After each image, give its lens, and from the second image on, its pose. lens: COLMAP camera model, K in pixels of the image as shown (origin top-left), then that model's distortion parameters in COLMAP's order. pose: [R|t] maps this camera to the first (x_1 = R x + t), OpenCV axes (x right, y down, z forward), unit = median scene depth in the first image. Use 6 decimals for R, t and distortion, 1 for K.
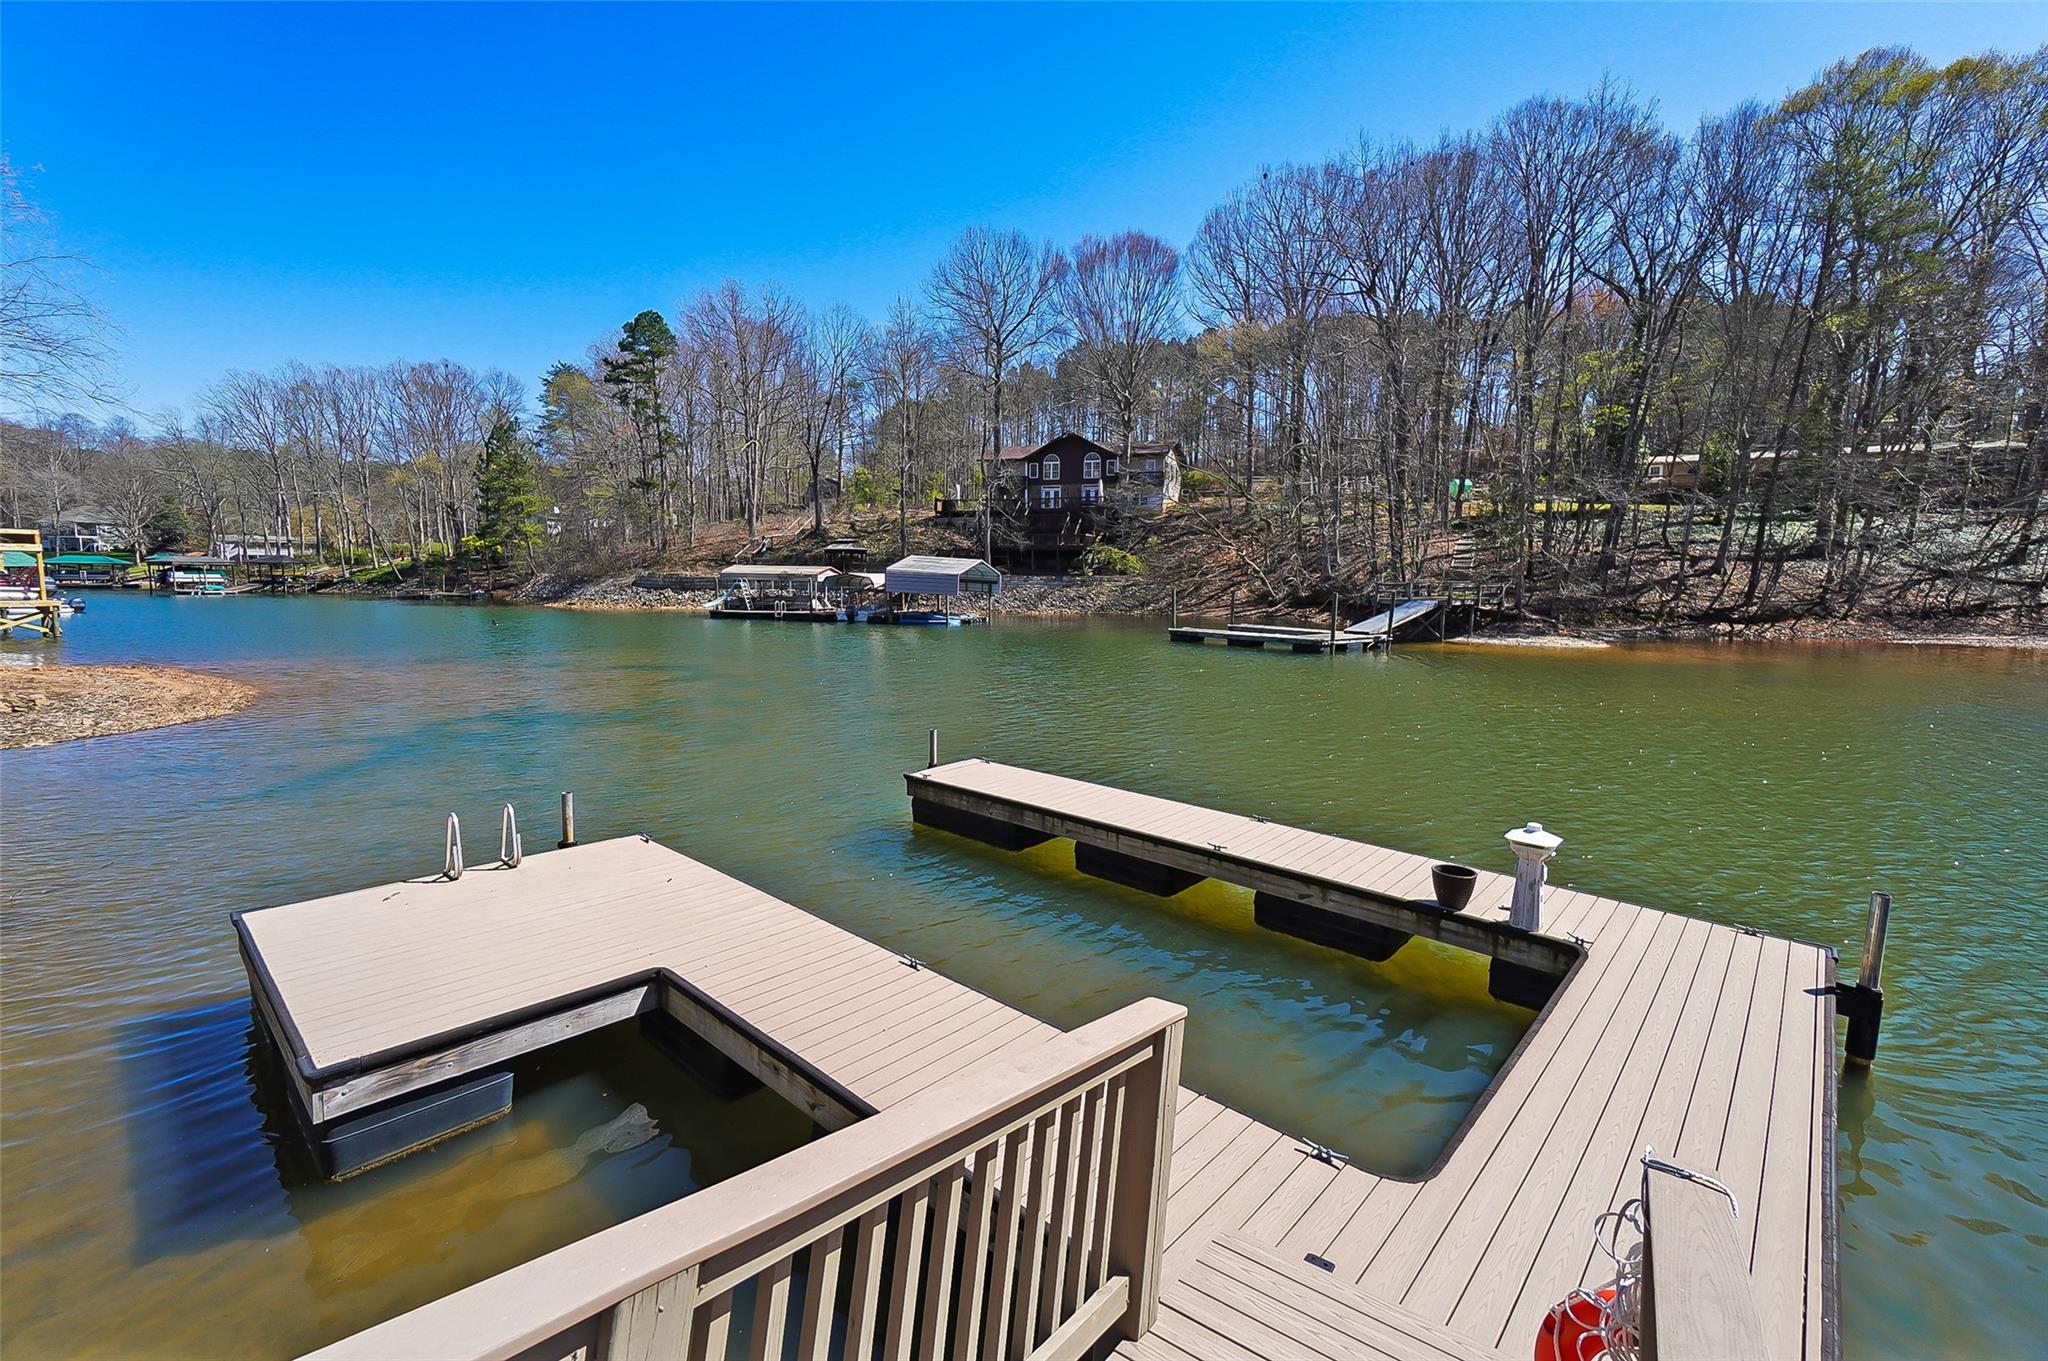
lens RADIAL K [[880.4, 0, 1001.5], [0, 880.4, 646.0], [0, 0, 1]] dist [-0.018512, 0.015333]
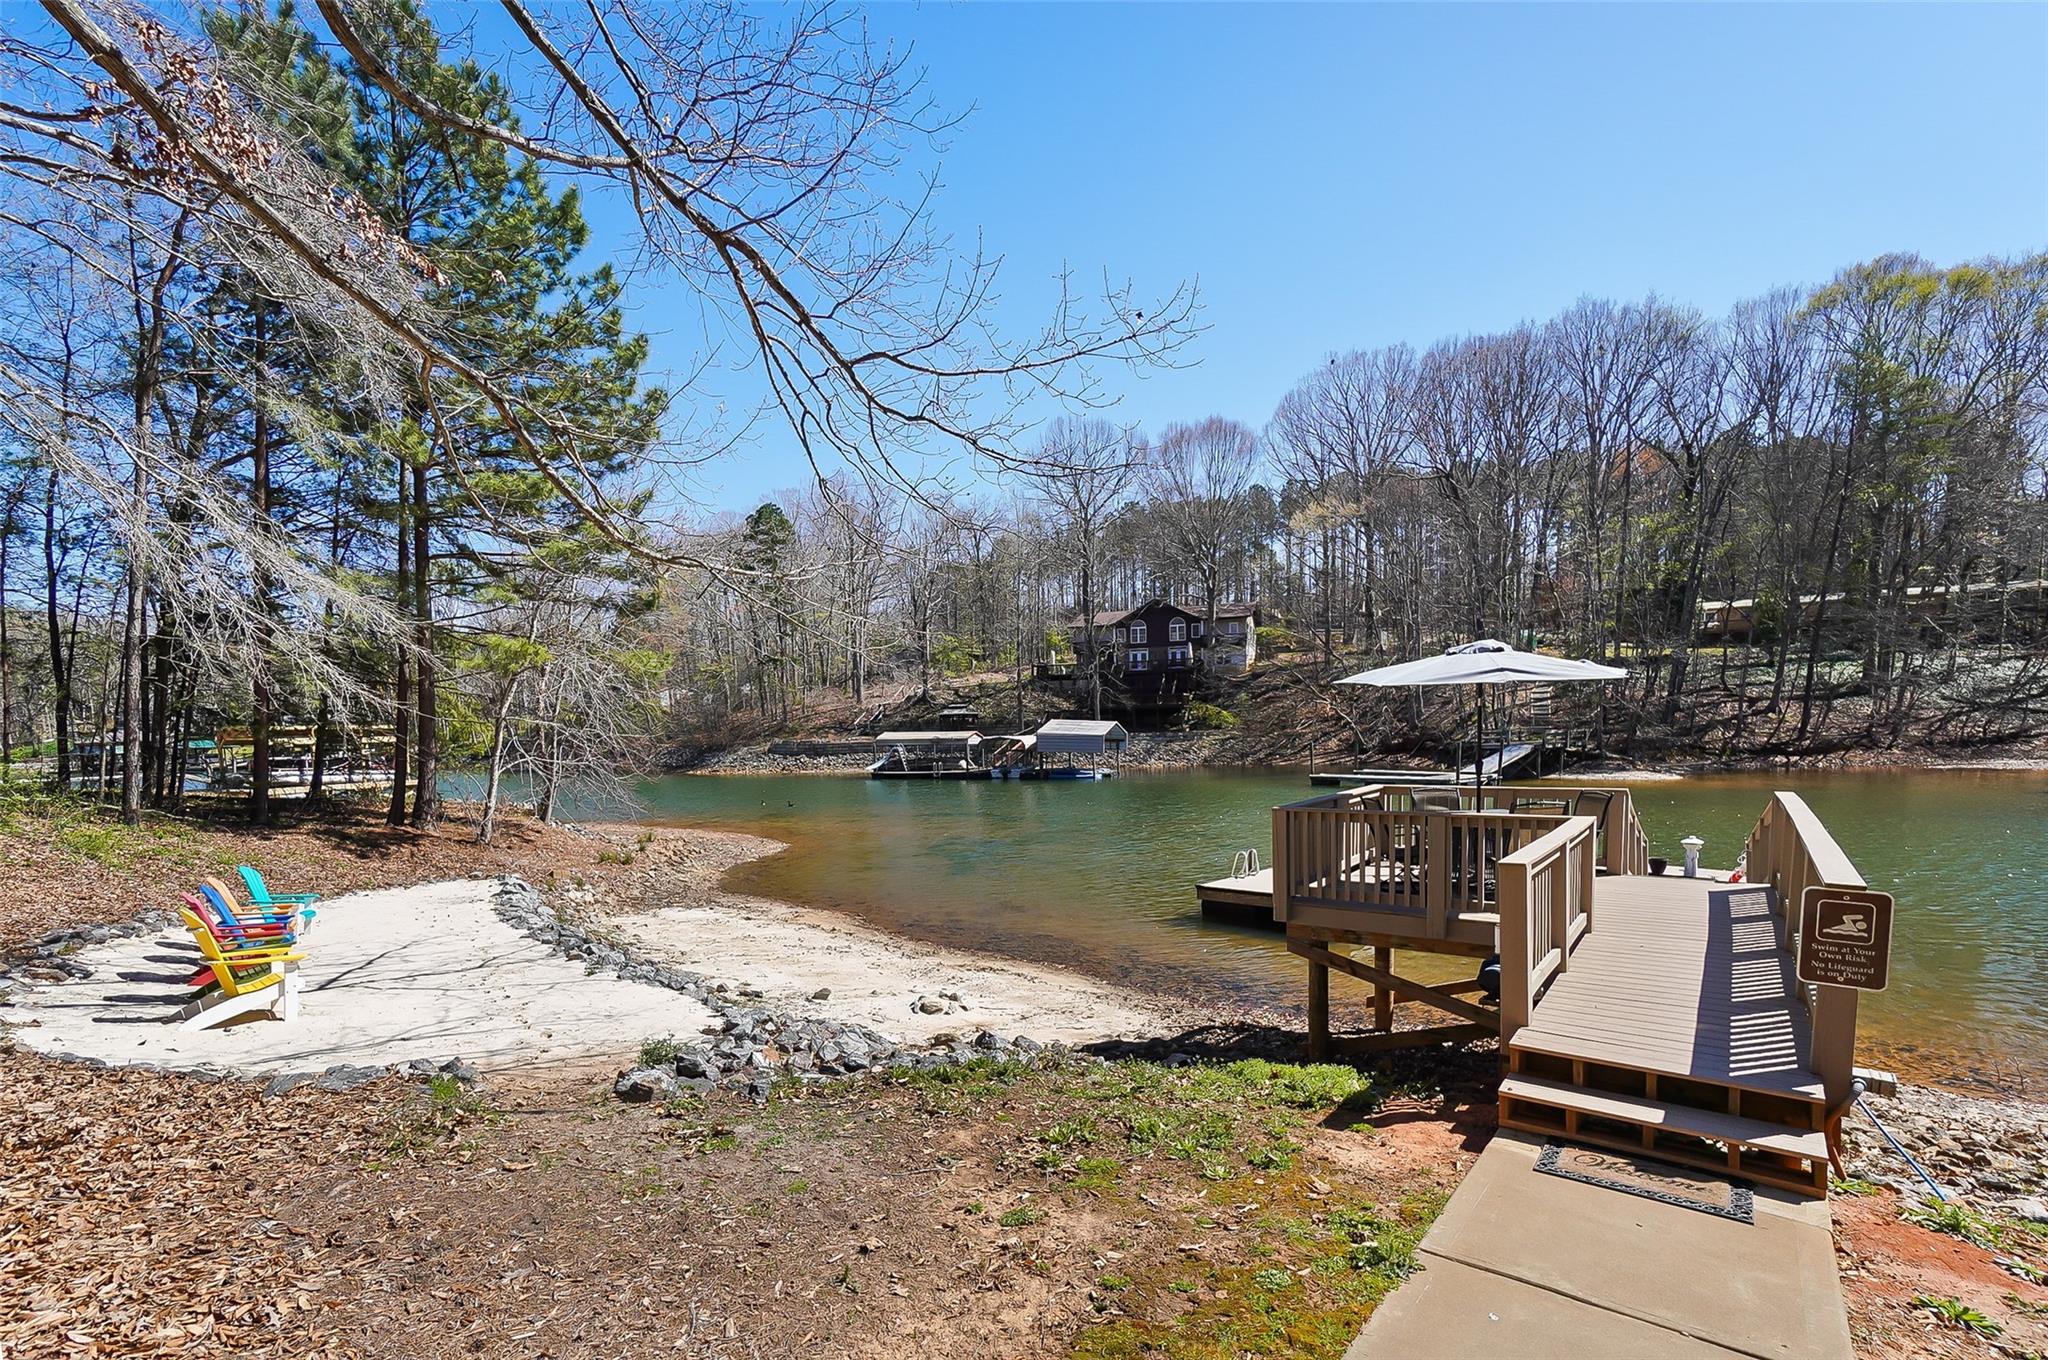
lens RADIAL K [[923.4, 0, 978.2], [0, 923.4, 778.3], [0, 0, 1]] dist [-0.022171, 0.013303]
pose [[0.998917, -0.030306, -0.035304, -0.154931], [0.029254, 0.999124, -0.029937, 0.007015], [0.036181, 0.028872, 0.998928, -0.197579]]
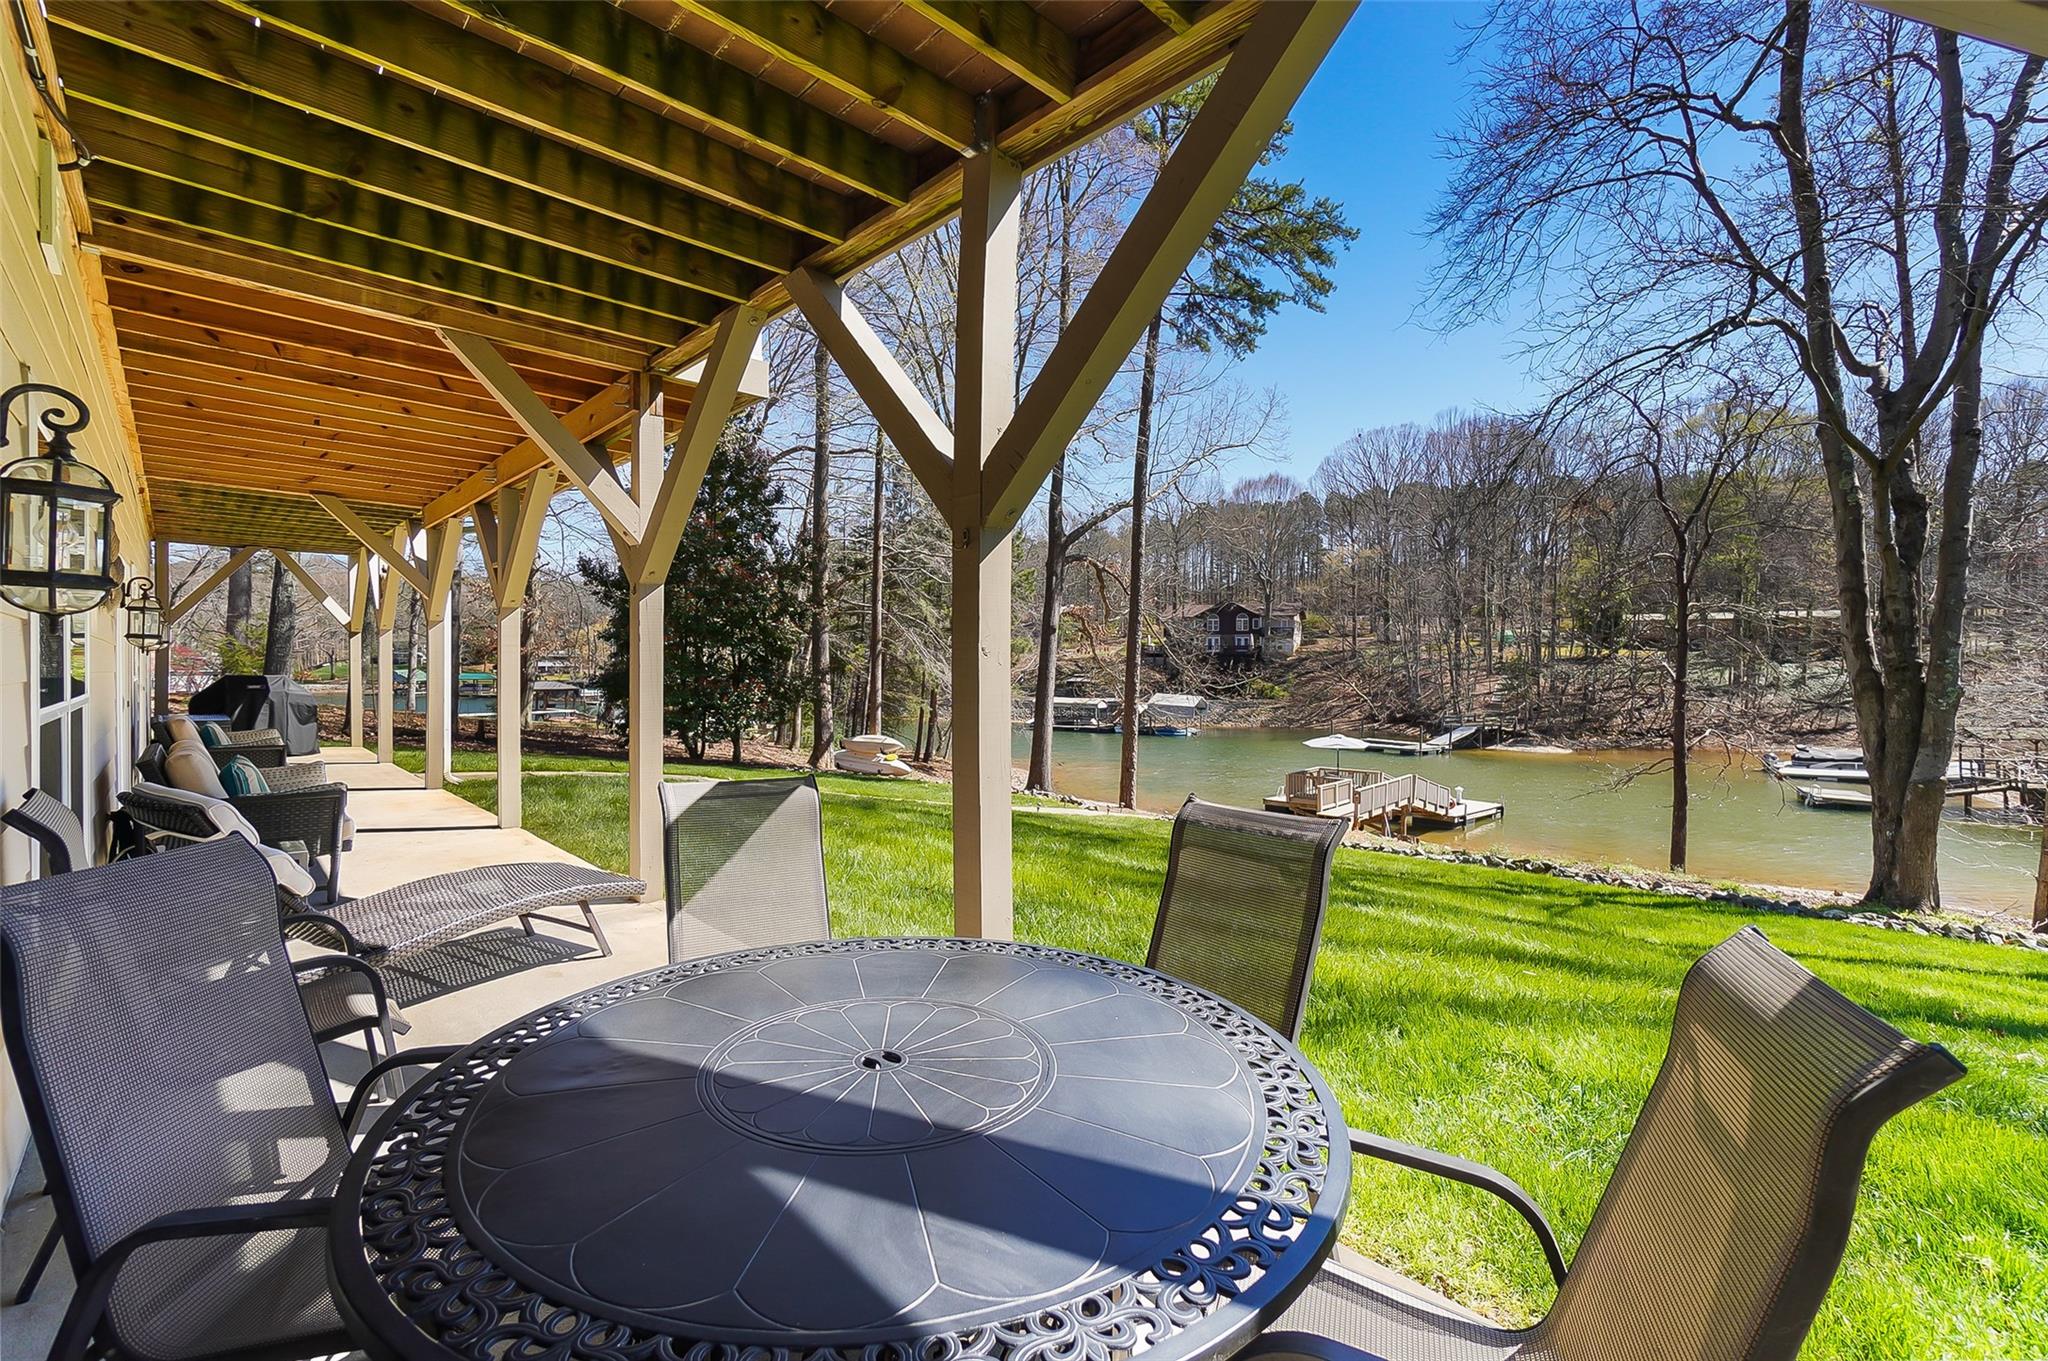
lens RADIAL K [[880.4, 0, 1001.5], [0, 880.4, 646.0], [0, 0, 1]] dist [-0.018512, 0.015333]
pose [[0.997049, -0.002250, -0.076739, -0.263252], [-0.005829, 0.994467, -0.104891, -0.015143], [0.076550, 0.105028, 0.991519, -0.674920]]
